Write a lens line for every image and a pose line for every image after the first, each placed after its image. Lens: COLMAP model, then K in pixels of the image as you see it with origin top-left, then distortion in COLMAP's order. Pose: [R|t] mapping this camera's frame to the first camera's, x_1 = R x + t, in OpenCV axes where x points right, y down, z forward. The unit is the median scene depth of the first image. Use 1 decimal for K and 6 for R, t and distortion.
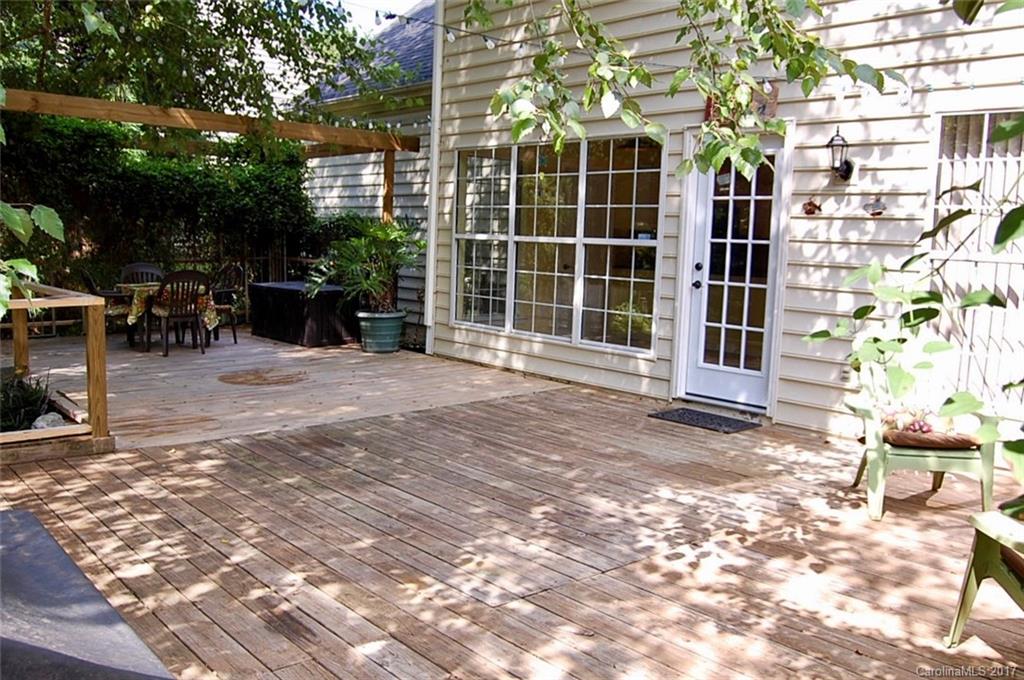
lens RADIAL K [[804.7, 0, 512.0], [0, 804.7, 340.0], [0, 0, 1]] dist [-0.087131, 0.001807]
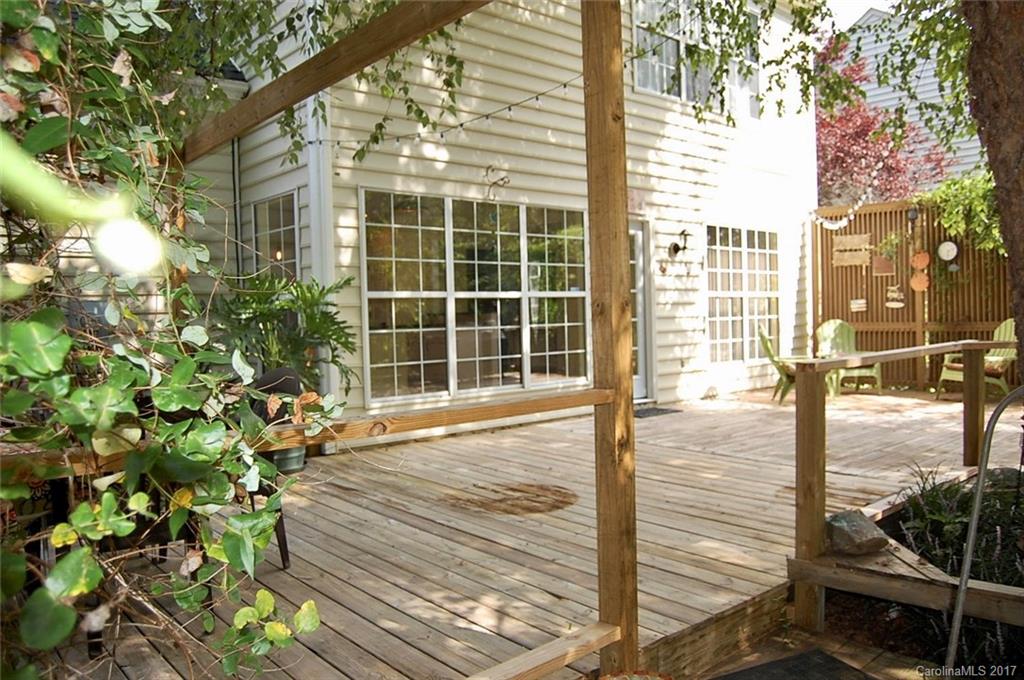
lens RADIAL K [[804.7, 0, 512.0], [0, 804.7, 340.0], [0, 0, 1]] dist [-0.087131, 0.001807]
pose [[0.031843, -0.078234, 0.996426, -1.027587], [0.138288, 0.987689, 0.073129, -0.144364], [-0.989880, 0.135465, 0.042269, 0.974206]]
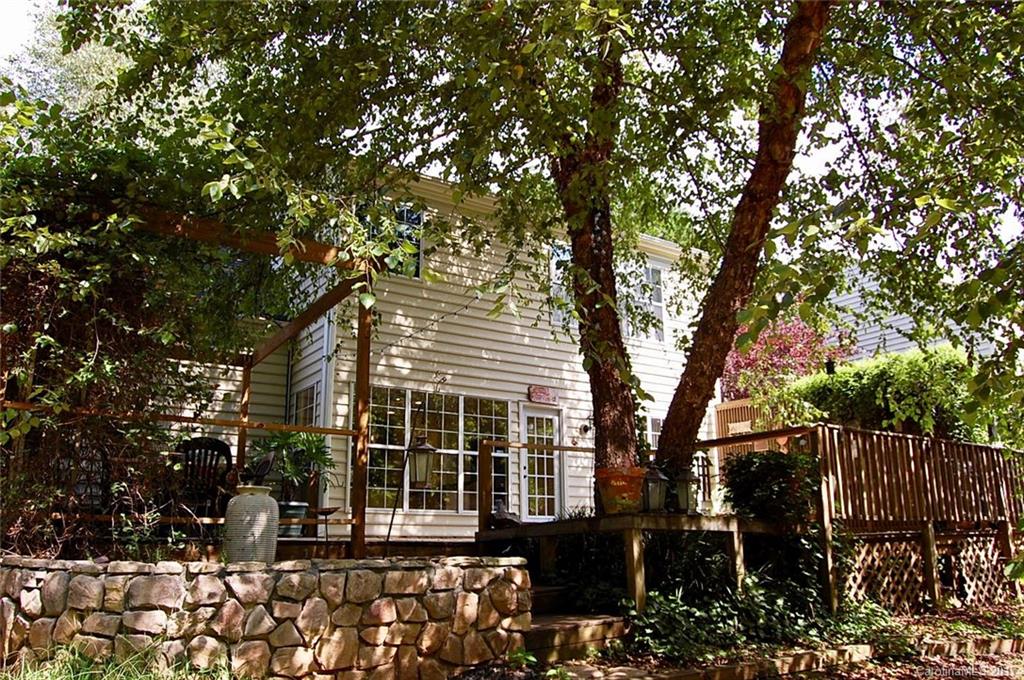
lens RADIAL K [[804.7, 0, 512.0], [0, 804.7, 340.0], [0, 0, 1]] dist [-0.087131, 0.001807]
pose [[0.186100, 0.200814, 0.961790, -1.608971], [0.120123, 0.966897, -0.225123, 0.046006], [-0.975160, 0.157429, 0.155817, 0.580206]]
